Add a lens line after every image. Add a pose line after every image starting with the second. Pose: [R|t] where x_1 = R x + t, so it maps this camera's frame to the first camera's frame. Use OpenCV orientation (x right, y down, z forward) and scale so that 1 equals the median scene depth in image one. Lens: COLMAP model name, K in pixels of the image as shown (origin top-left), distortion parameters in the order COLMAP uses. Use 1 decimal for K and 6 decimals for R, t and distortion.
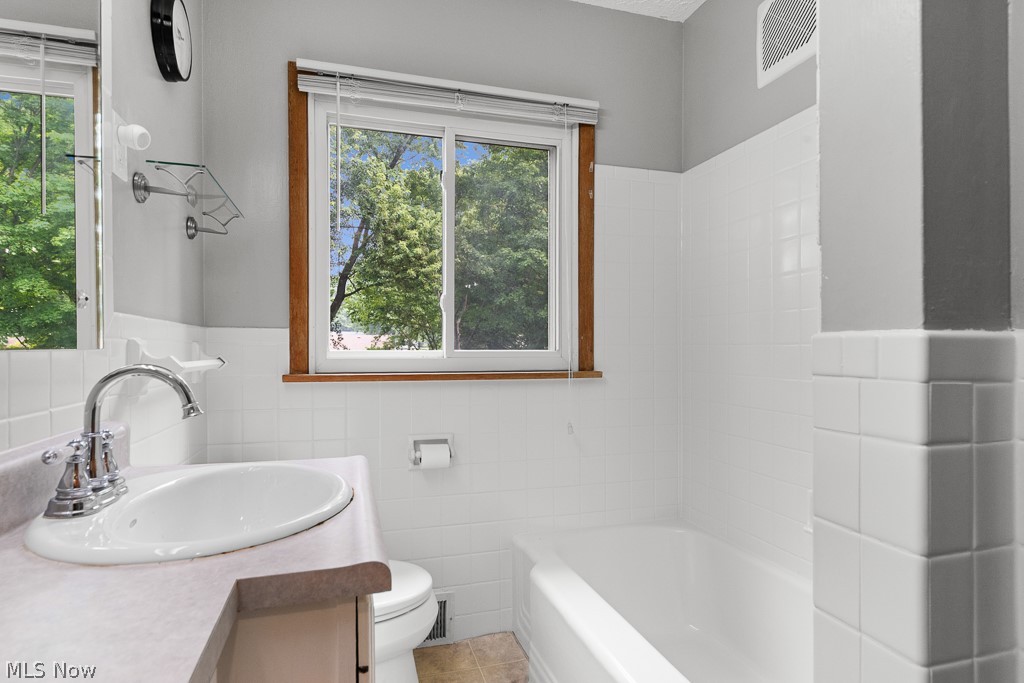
lens RADIAL K [[560.7, 0, 512.0], [0, 560.7, 349.0], [0, 0, 1]] dist [0.004292, 0.000178]
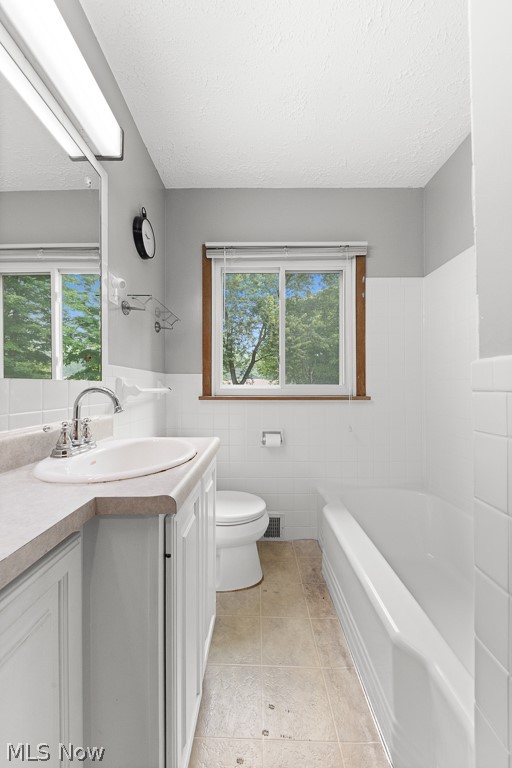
lens RADIAL K [[280.8, 0, 256.0], [0, 280.8, 384.0], [0, 0, 1]] dist [0.000265, -0.000044]
pose [[0.954610, -0.005502, -0.297809, 0.090107], [0.001682, 0.999913, -0.013083, 0.013592], [0.297855, 0.011988, 0.954536, 0.076848]]
